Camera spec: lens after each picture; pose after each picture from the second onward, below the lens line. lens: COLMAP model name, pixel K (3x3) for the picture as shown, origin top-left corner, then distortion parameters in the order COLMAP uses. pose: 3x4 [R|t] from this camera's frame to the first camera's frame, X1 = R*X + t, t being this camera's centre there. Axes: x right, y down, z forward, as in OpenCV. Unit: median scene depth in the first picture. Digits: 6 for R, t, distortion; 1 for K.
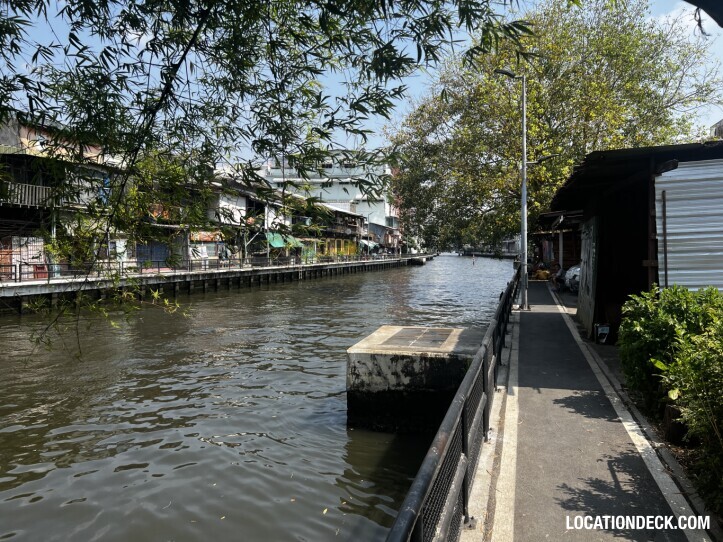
lens RADIAL K [[549.7, 0, 361.5], [0, 549.7, 271.0], [0, 0, 1]] dist [0.093125, -0.147117]
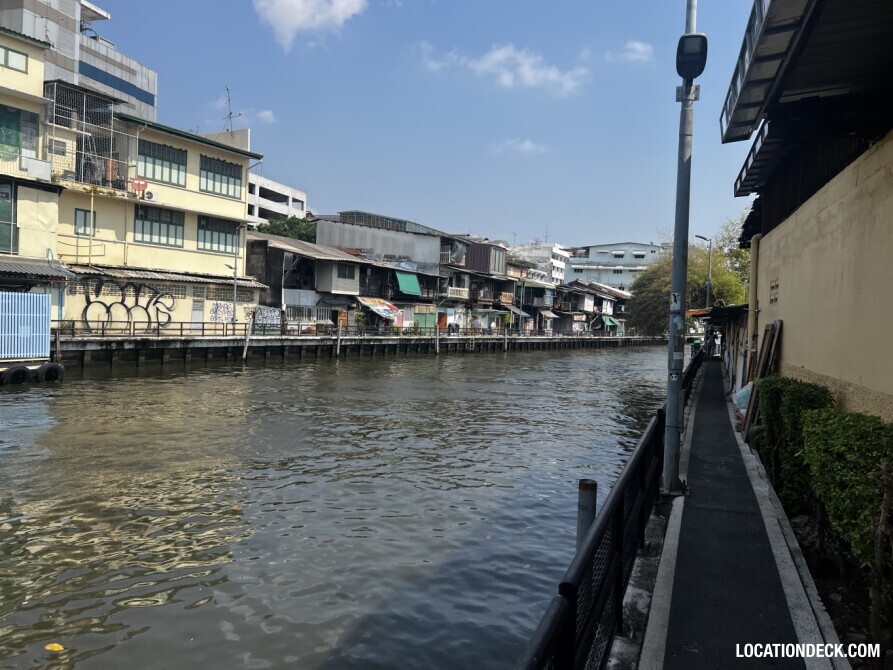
lens RADIAL K [[679.0, 0, 446.5], [0, 679.0, 335.0], [0, 0, 1]] dist [0.093125, -0.147117]
pose [[0.971018, 0.051169, -0.233467, -0.176199], [-0.055363, 0.998401, -0.011440, 0.042432], [0.232508, 0.024034, 0.972297, -1.281812]]
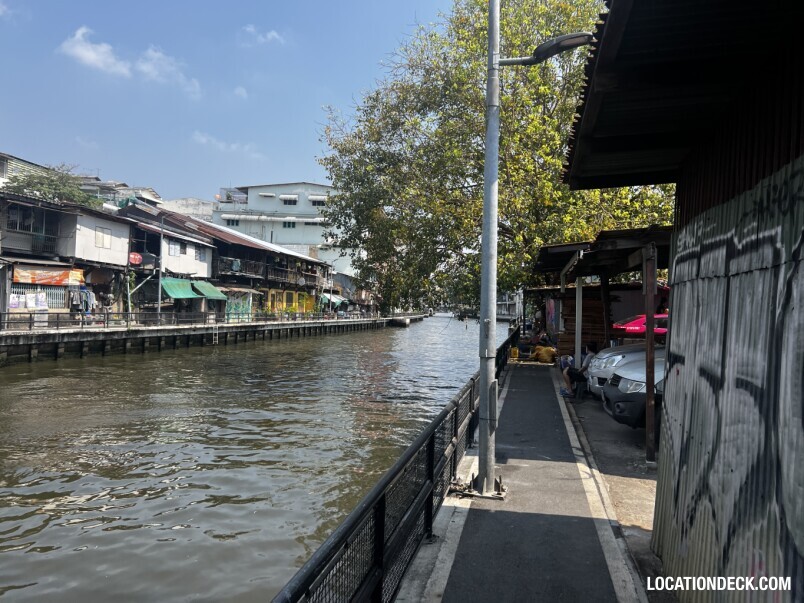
lens RADIAL K [[610.3, 0, 414.3], [0, 610.3, 304.3], [0, 0, 1]] dist [-0.007883, -0.005389]
pose [[0.994336, 0.031748, 0.101432, 0.080478], [-0.027197, 0.998574, -0.045945, -0.009553], [-0.102746, 0.042926, 0.993781, 0.243445]]
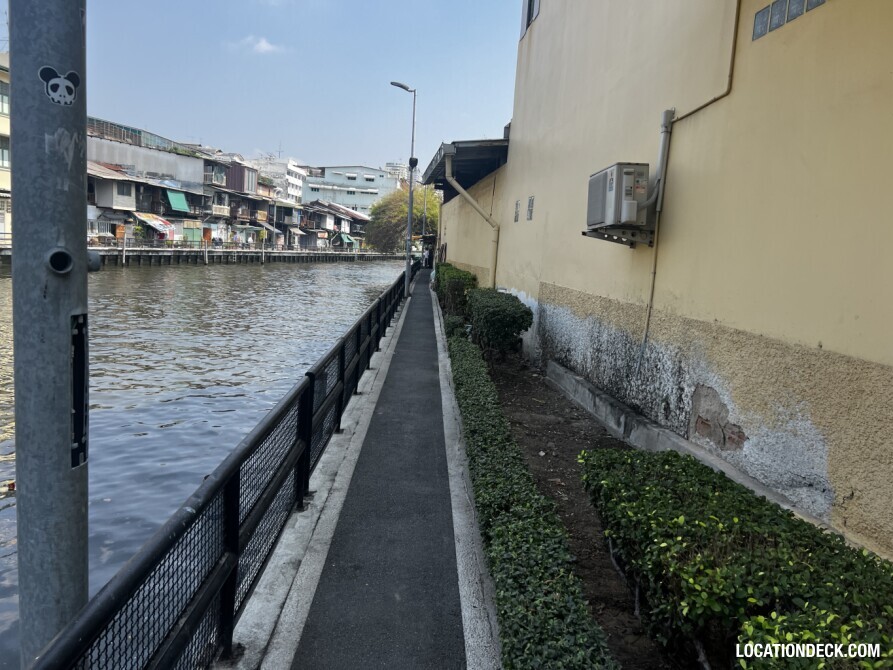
lens RADIAL K [[679.0, 0, 446.5], [0, 679.0, 335.0], [0, 0, 1]] dist [0.093125, -0.147117]
pose [[0.985964, 0.043576, 0.161170, -0.214320], [-0.058402, 0.994369, 0.088425, 0.056287], [-0.156409, -0.096597, 0.982957, -1.637943]]
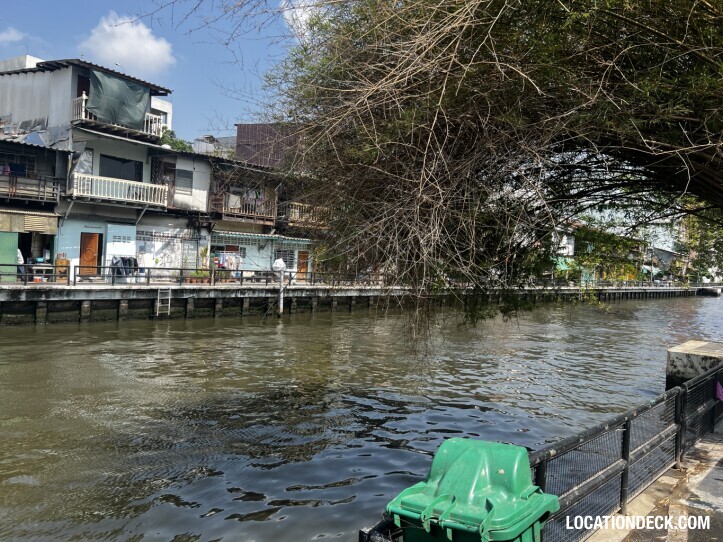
lens RADIAL K [[549.7, 0, 361.5], [0, 549.7, 271.0], [0, 0, 1]] dist [0.093125, -0.147117]
pose [[0.896662, 0.057547, -0.438960, -0.029992], [-0.070546, 0.997419, -0.013343, 0.002127], [0.437059, 0.042931, 0.898408, -0.187862]]
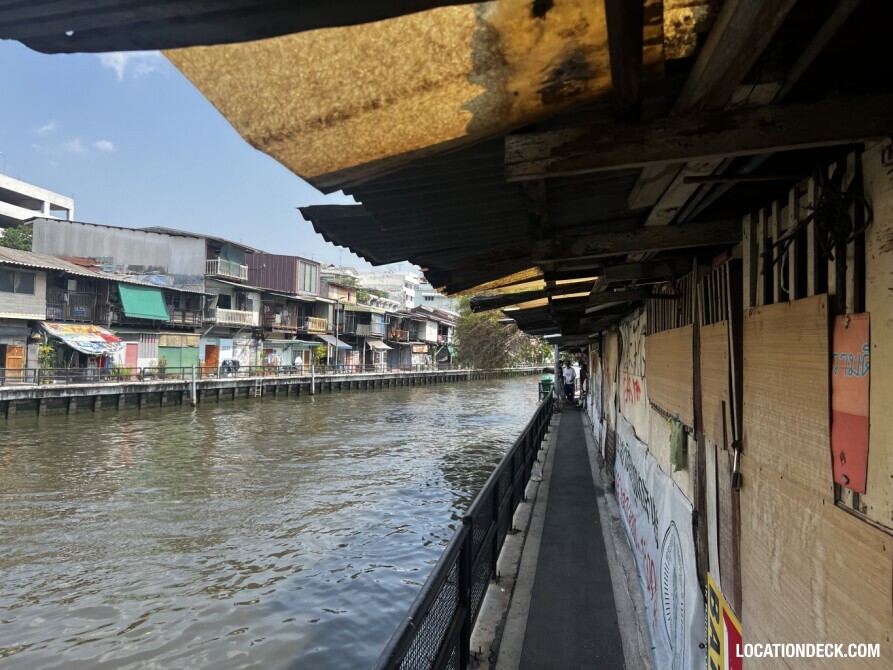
lens RADIAL K [[679.0, 0, 446.5], [0, 679.0, 335.0], [0, 0, 1]] dist [0.093125, -0.147117]
pose [[0.998771, 0.019356, -0.045635, -0.119133], [-0.022493, 0.997345, -0.069262, 0.026373], [0.044174, 0.070203, 0.996554, -0.874421]]
